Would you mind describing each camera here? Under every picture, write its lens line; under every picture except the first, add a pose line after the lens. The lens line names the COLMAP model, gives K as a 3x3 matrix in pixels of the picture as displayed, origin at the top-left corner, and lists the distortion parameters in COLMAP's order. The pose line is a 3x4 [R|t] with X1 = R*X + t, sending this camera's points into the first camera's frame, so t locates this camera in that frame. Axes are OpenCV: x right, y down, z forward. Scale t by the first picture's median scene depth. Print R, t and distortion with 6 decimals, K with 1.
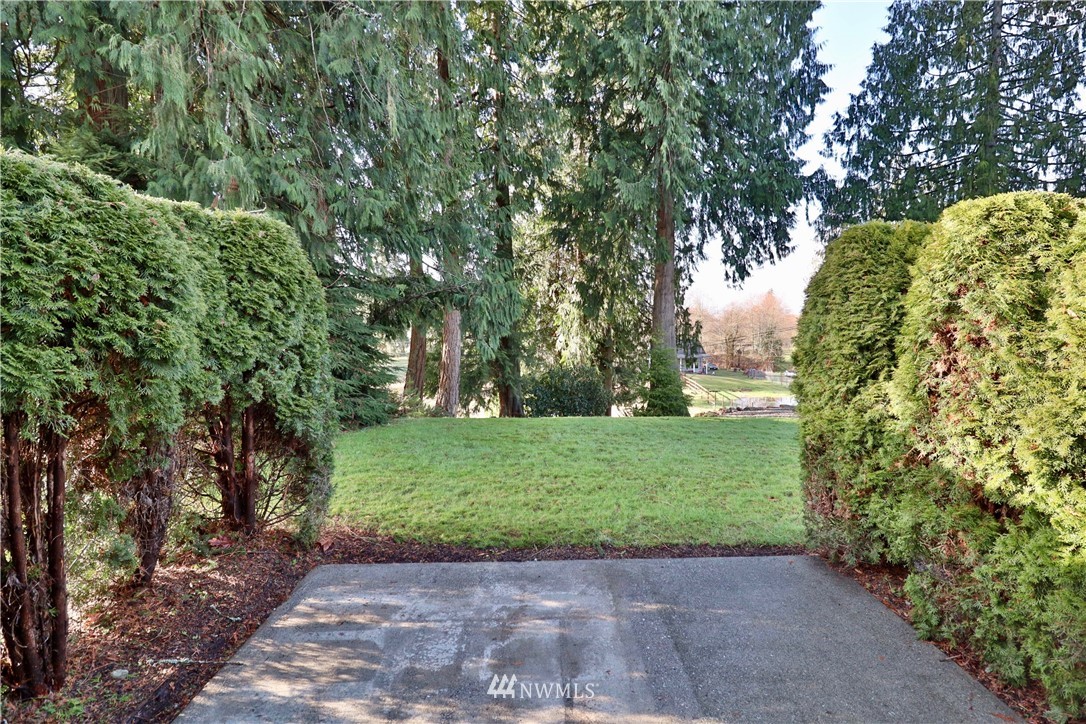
lens RADIAL K [[561.2, 0, 556.5], [0, 561.2, 351.1], [0, 0, 1]] dist [0.000678, -0.013827]
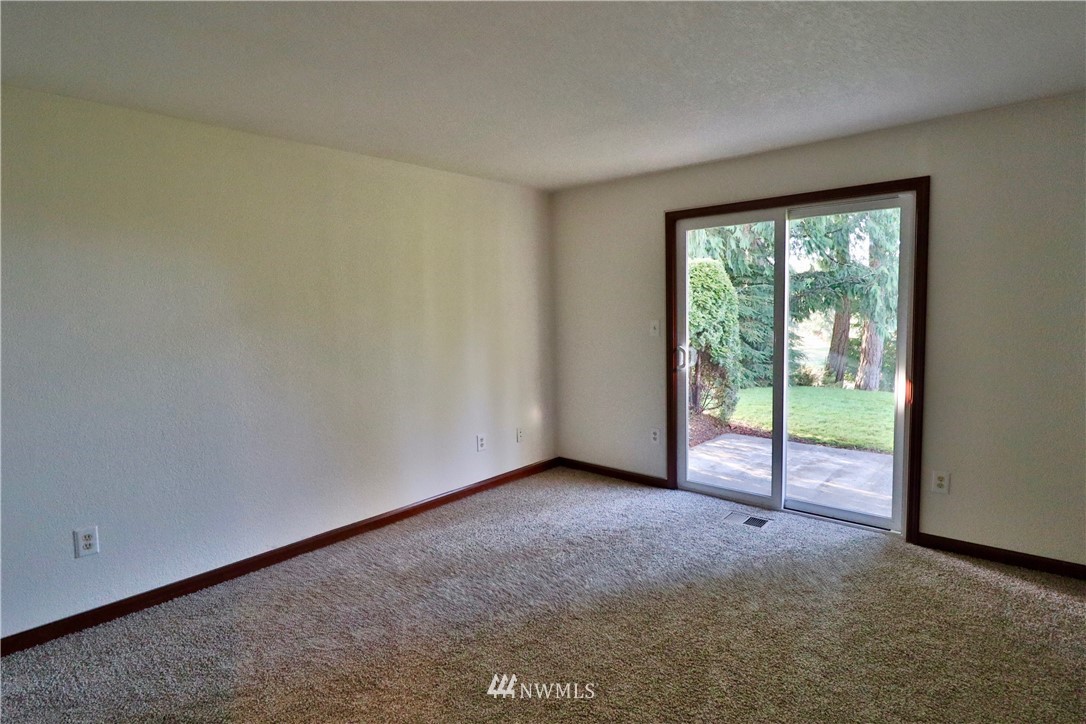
lens RADIAL K [[561.2, 0, 556.5], [0, 561.2, 351.1], [0, 0, 1]] dist [0.000678, -0.013827]
pose [[0.738589, 0.042878, -0.672791, 0.471277], [-0.026315, 0.999048, 0.034782, 0.042263], [0.673642, -0.007985, 0.739014, -0.913337]]
